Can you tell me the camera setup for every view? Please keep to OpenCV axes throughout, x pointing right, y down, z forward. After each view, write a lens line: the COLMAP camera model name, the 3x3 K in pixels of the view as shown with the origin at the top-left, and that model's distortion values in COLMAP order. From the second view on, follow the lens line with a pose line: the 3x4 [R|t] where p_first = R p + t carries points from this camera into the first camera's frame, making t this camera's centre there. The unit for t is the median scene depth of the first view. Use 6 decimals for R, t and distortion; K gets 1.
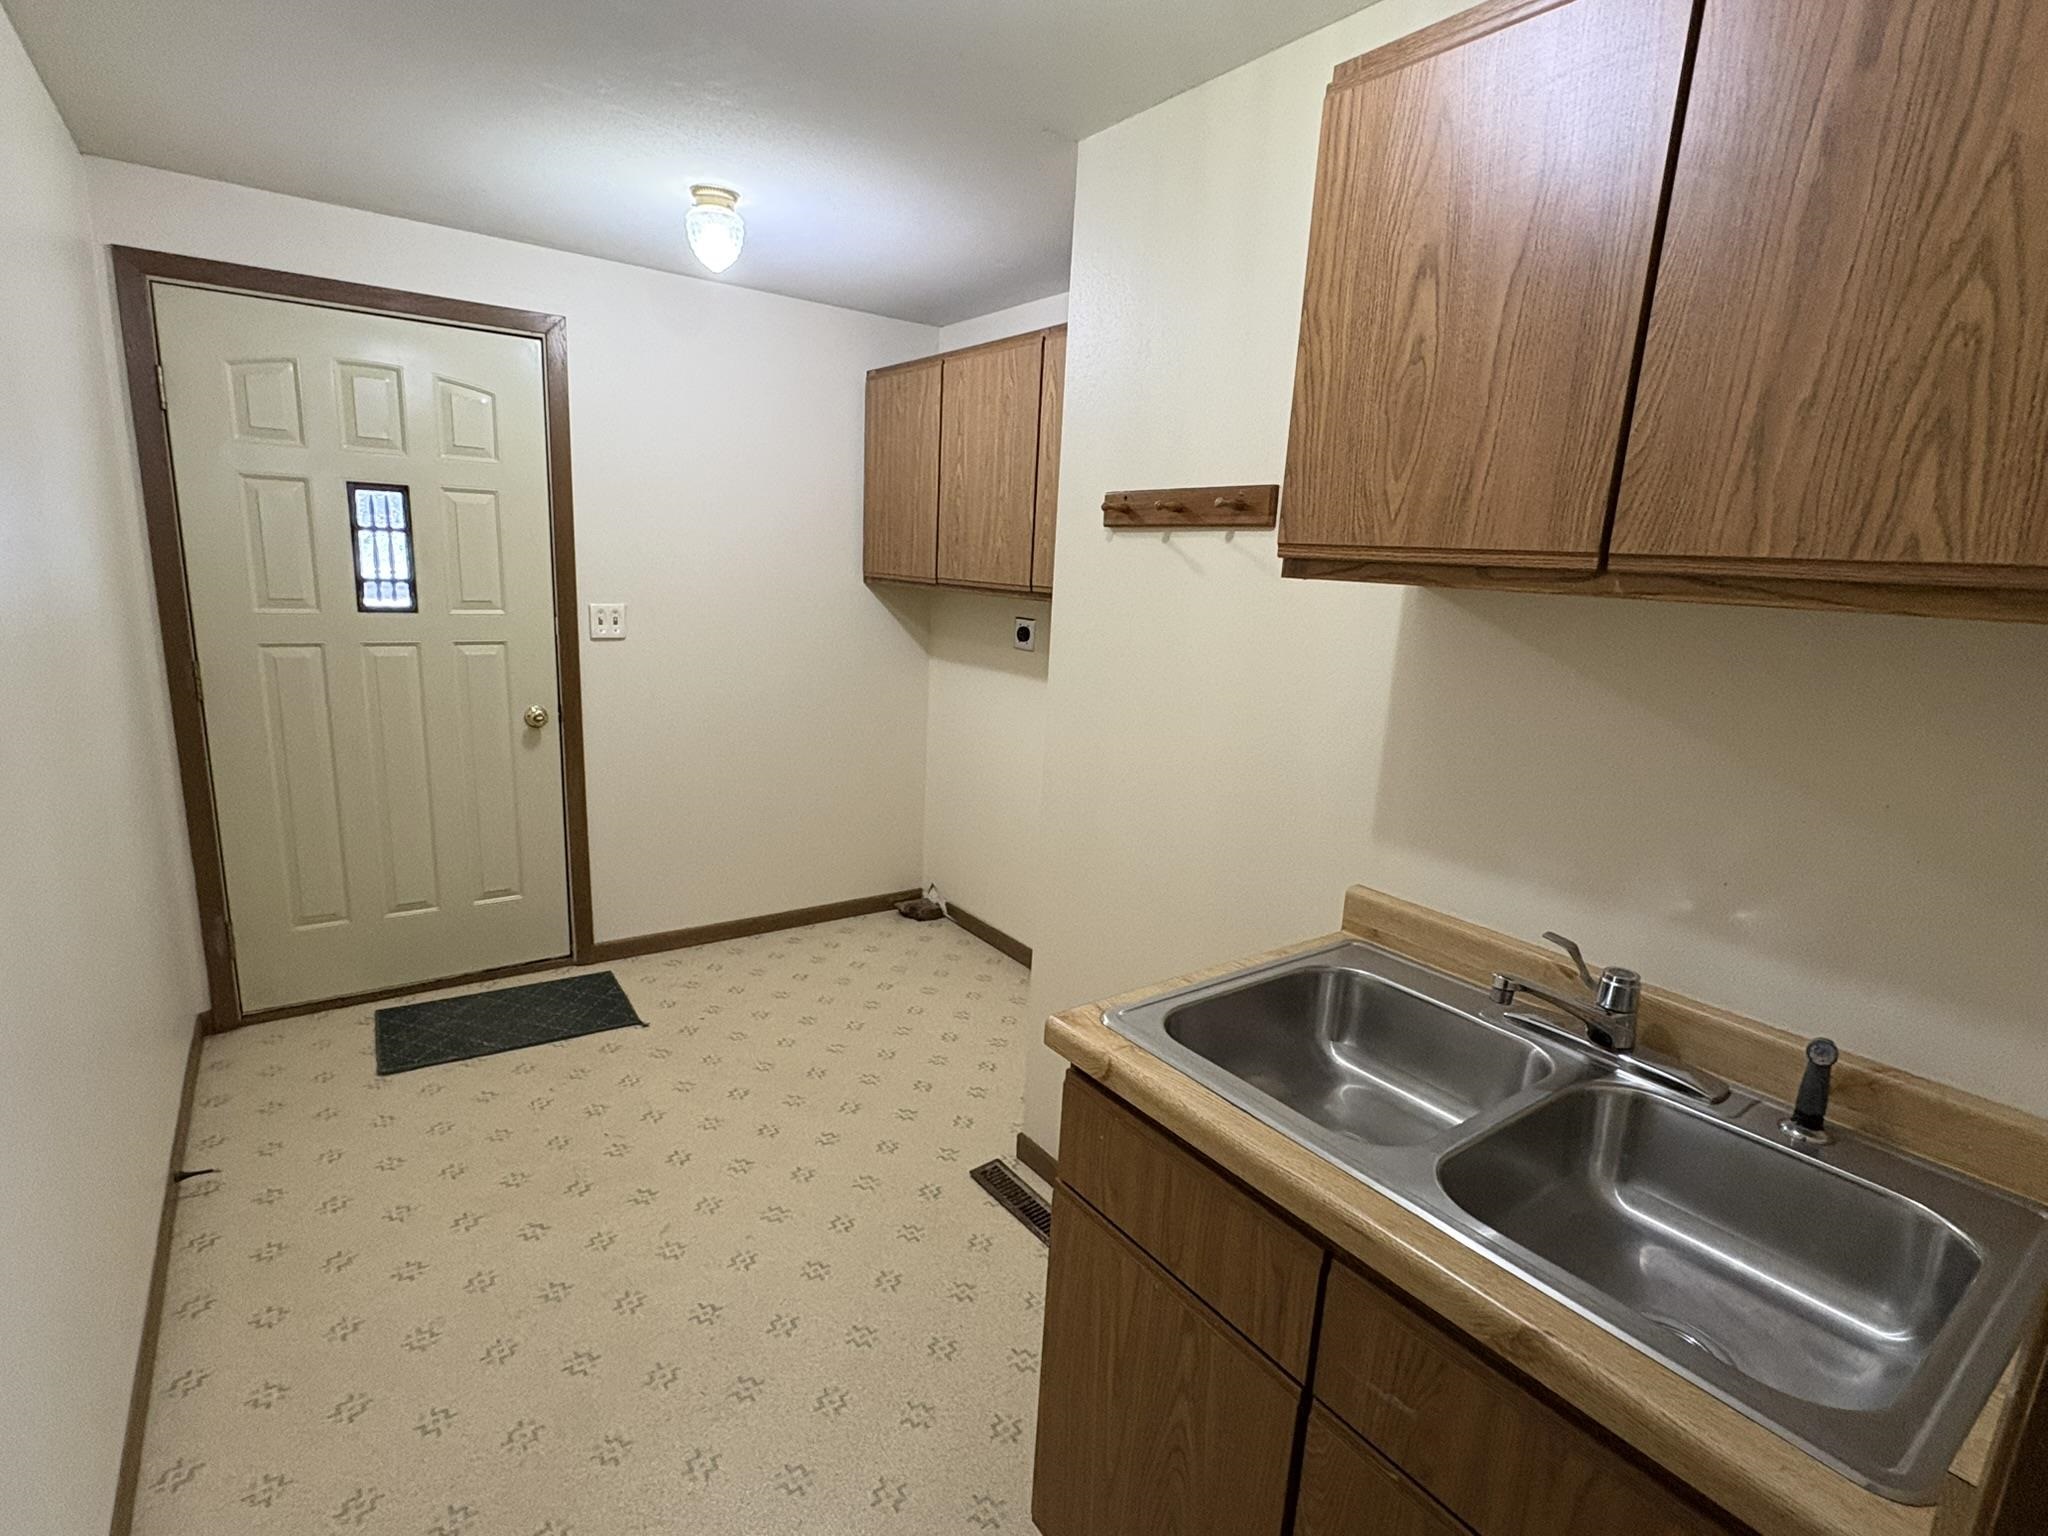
lens RADIAL K [[1000.4, 0, 1024.0], [0, 1000.4, 768.0], [0, 0, 1]] dist [-0.000139, 0.000834]
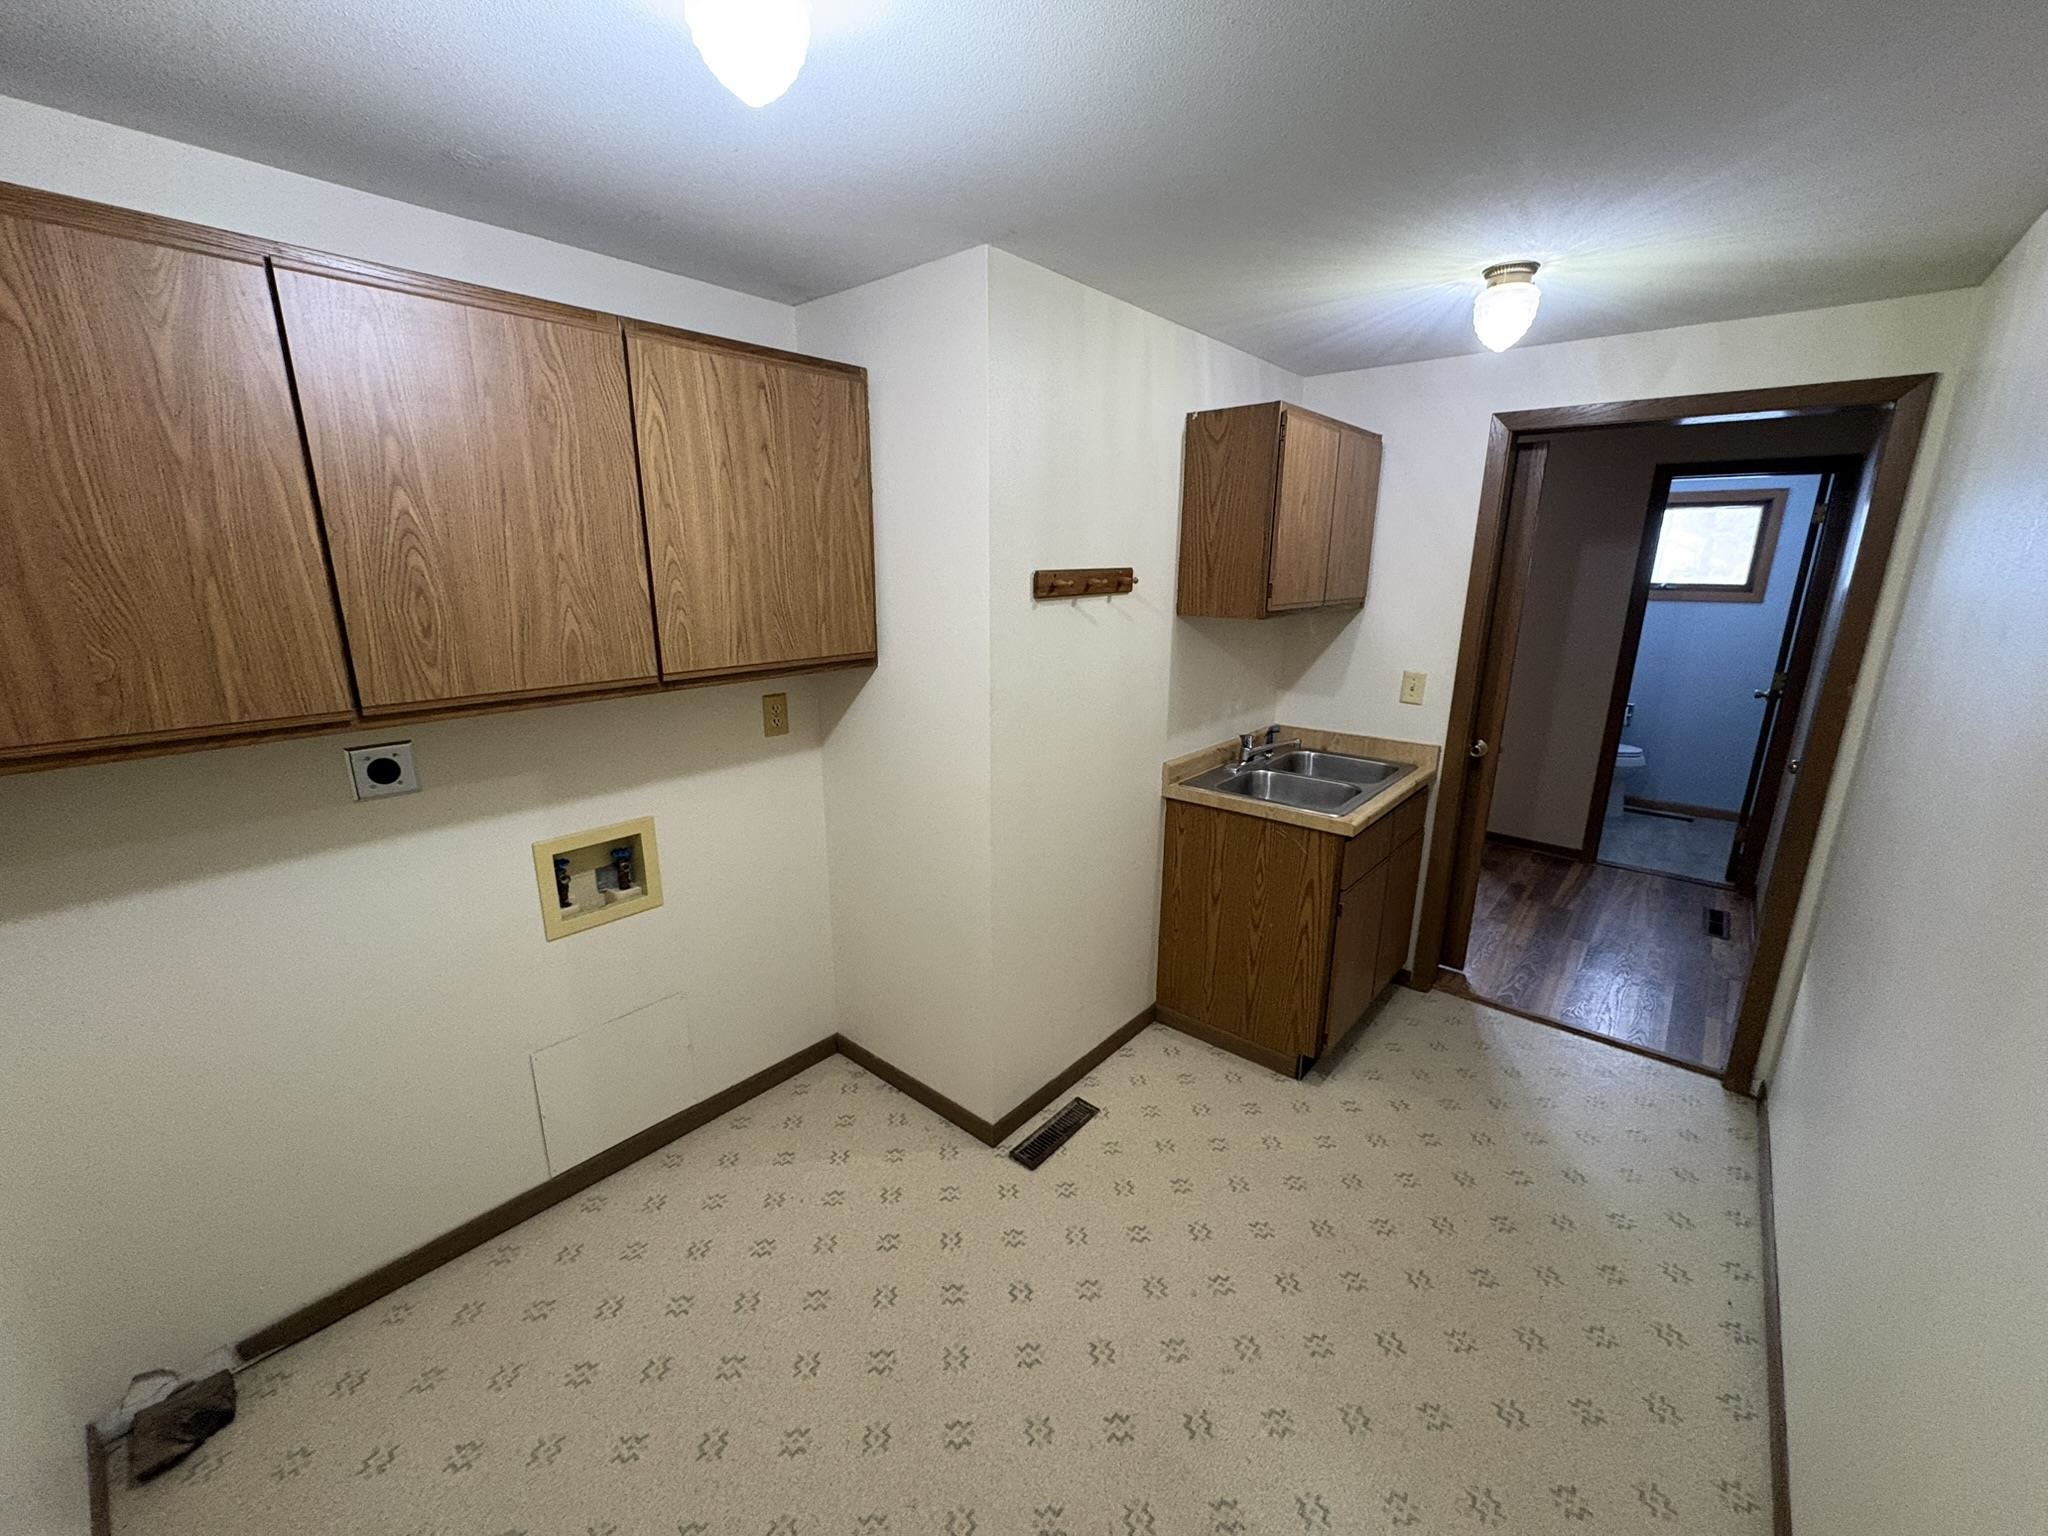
lens RADIAL K [[802.9, 0, 1024.0], [0, 802.9, 768.0], [0, 0, 1]] dist [0.000224, -0.000018]
pose [[-0.225367, -0.294448, 0.928714, -0.652411], [0.188828, 0.921961, 0.338129, -0.279035], [-0.955800, 0.251571, -0.152179, 0.879858]]
